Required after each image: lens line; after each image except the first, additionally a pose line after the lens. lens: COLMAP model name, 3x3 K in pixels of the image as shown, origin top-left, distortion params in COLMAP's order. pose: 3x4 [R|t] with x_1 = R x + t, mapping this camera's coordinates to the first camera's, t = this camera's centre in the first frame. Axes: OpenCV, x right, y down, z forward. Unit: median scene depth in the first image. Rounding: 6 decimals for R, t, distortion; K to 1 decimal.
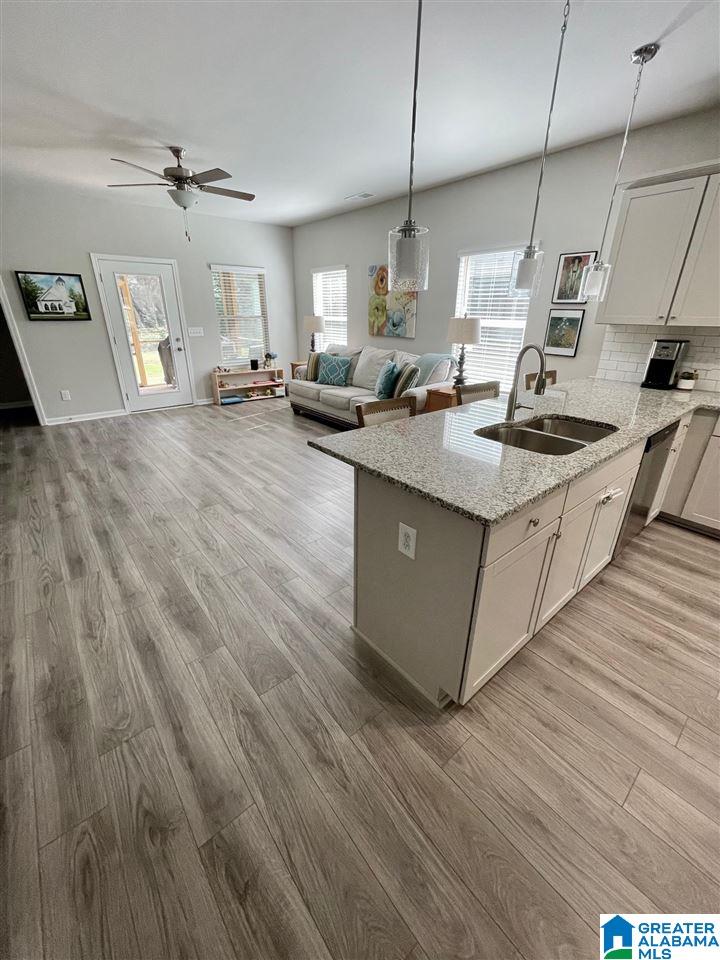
lens RADIAL K [[388.3, 0, 366.5], [0, 388.3, 480.3], [0, 0, 1]] dist [-0.009167, 0.002953]
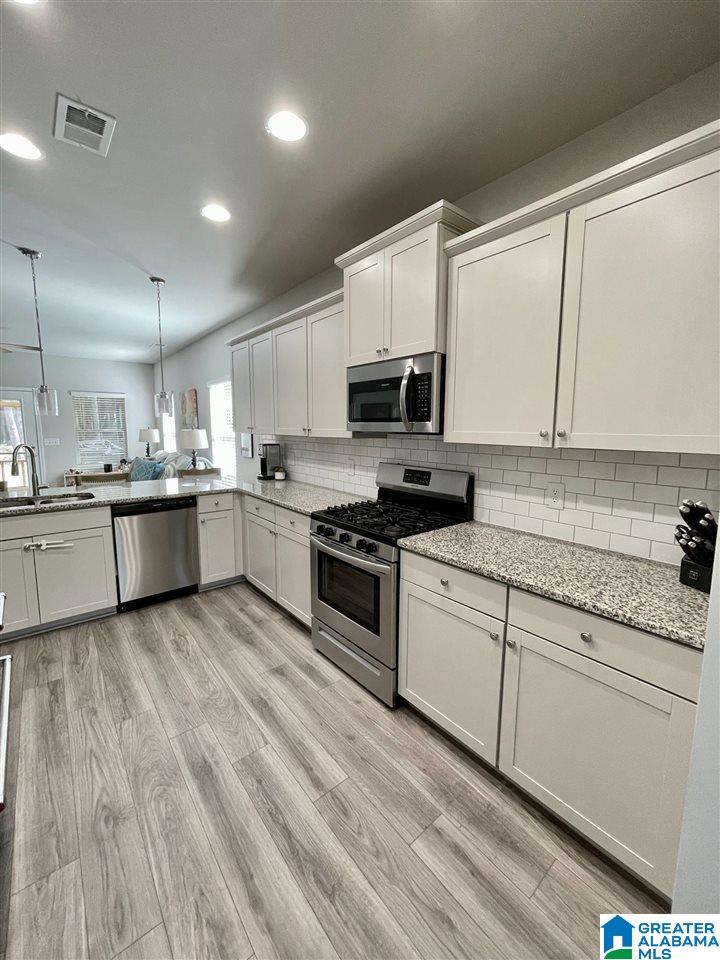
lens RADIAL K [[388.3, 0, 361.5], [0, 388.3, 472.9], [0, 0, 1]] dist [-0.009167, 0.002953]
pose [[0.999972, -0.002950, -0.006846, 0.678762], [0.000817, 0.956217, -0.292657, 0.079718], [0.007410, 0.292643, 0.956193, -0.146298]]
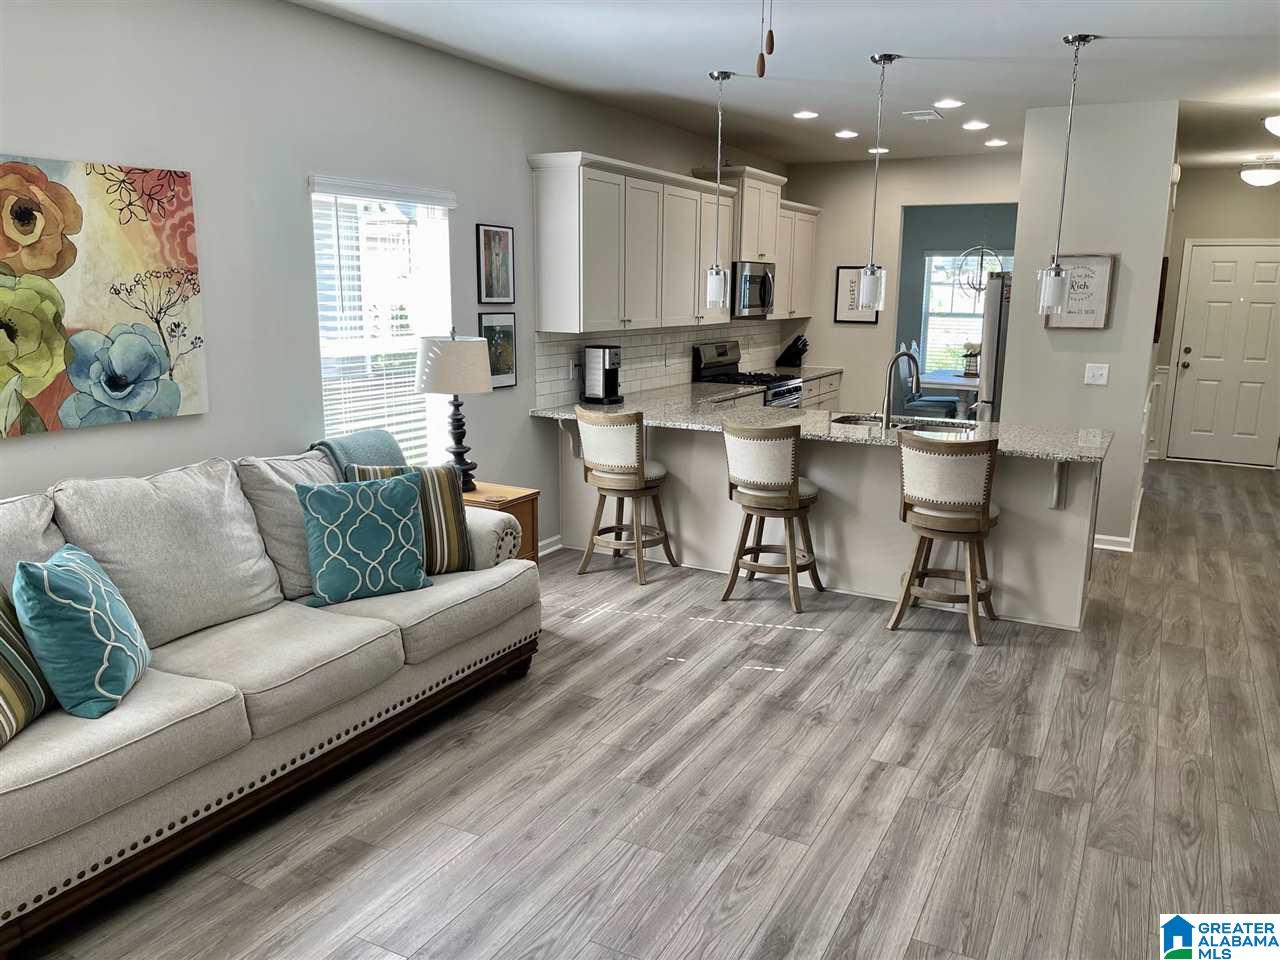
lens RADIAL K [[967.5, 0, 646.1], [0, 967.5, 503.8], [0, 0, 1]] dist [0.041328, -0.062160]
pose [[-0.368523, -0.211836, 0.905161, -0.736848], [0.361537, 0.864378, 0.349486, -0.475008], [-0.856435, 0.456043, -0.241957, 0.984281]]
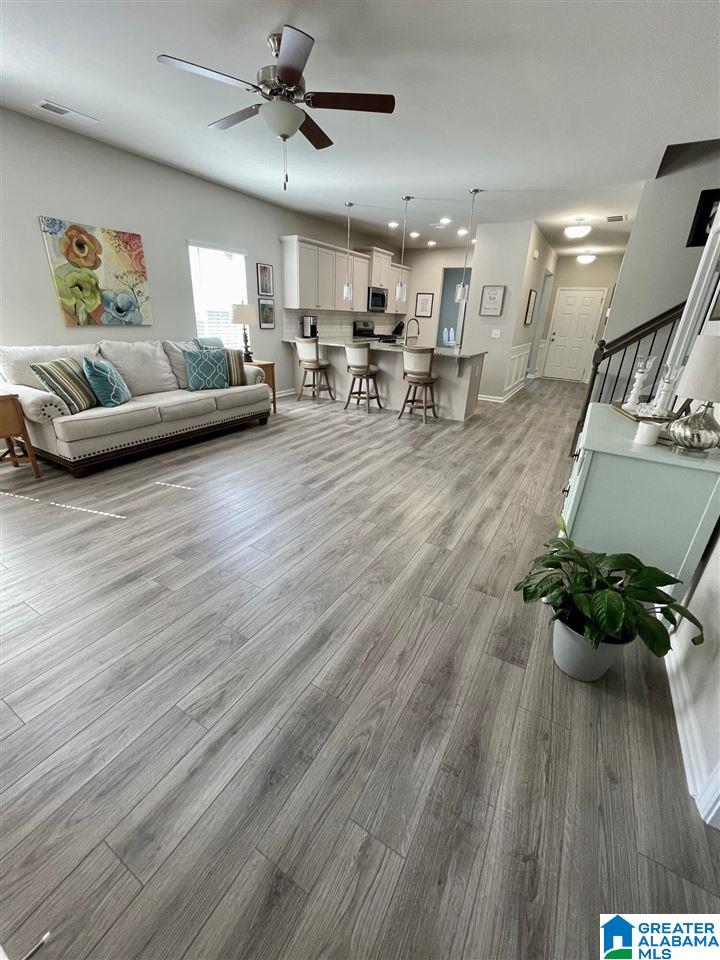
lens RADIAL K [[388.3, 0, 358.4], [0, 388.3, 480.0], [0, 0, 1]] dist [-0.009167, 0.002953]
pose [[-0.329889, -0.391176, 0.859159, -0.976973], [0.340981, 0.799289, 0.494843, -0.385216], [-0.880287, 0.456200, -0.130293, 0.922129]]
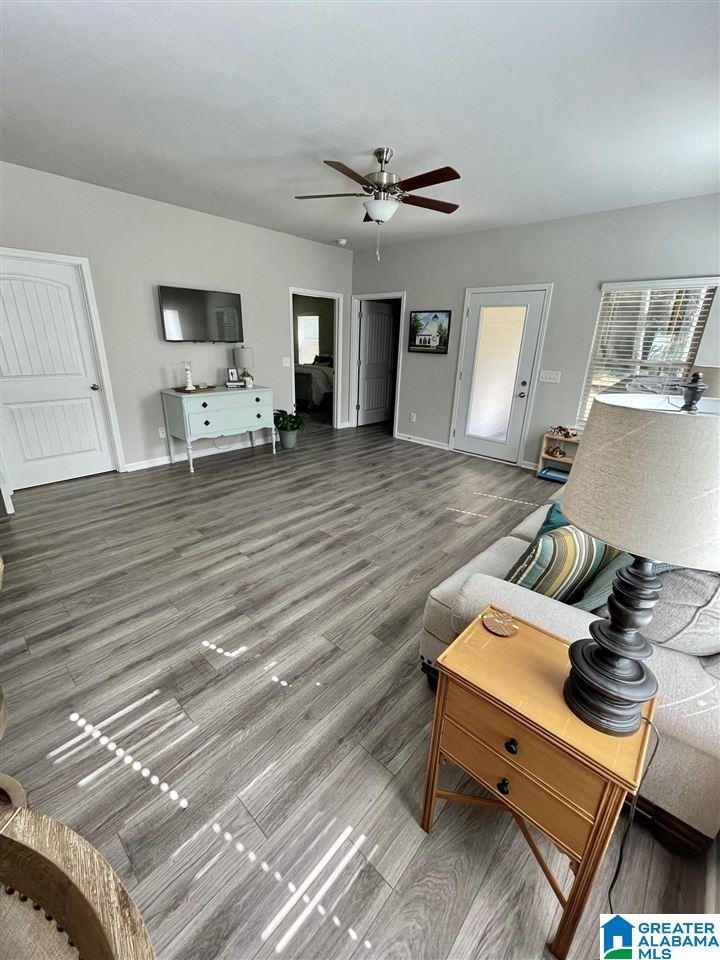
lens RADIAL K [[388.3, 0, 357.9], [0, 388.3, 483.0], [0, 0, 1]] dist [-0.009167, 0.002953]
pose [[0.132941, 0.342267, -0.930150, 0.343957], [-0.426149, 0.867042, 0.258138, -0.308082], [0.894831, 0.362066, 0.261123, 0.702185]]
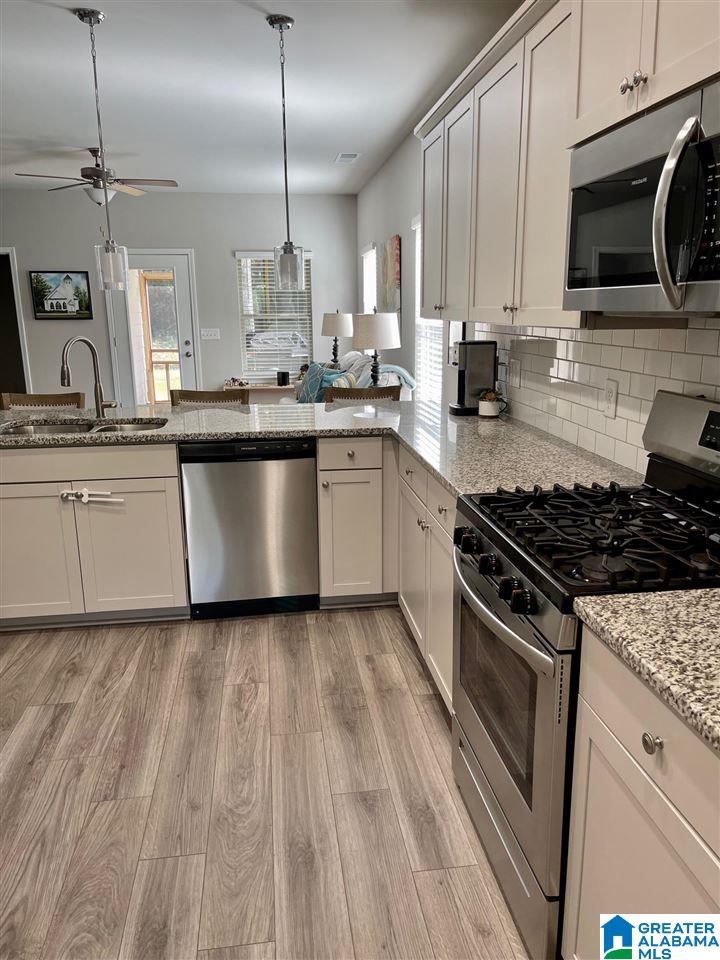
lens RADIAL K [[725.6, 0, 362.1], [0, 725.6, 487.3], [0, 0, 1]] dist [0.041328, -0.062160]
pose [[0.850302, 0.110830, -0.514492, 0.778123], [-0.198599, 0.972872, -0.118651, 0.039937], [0.487385, 0.203067, 0.849246, -0.045420]]
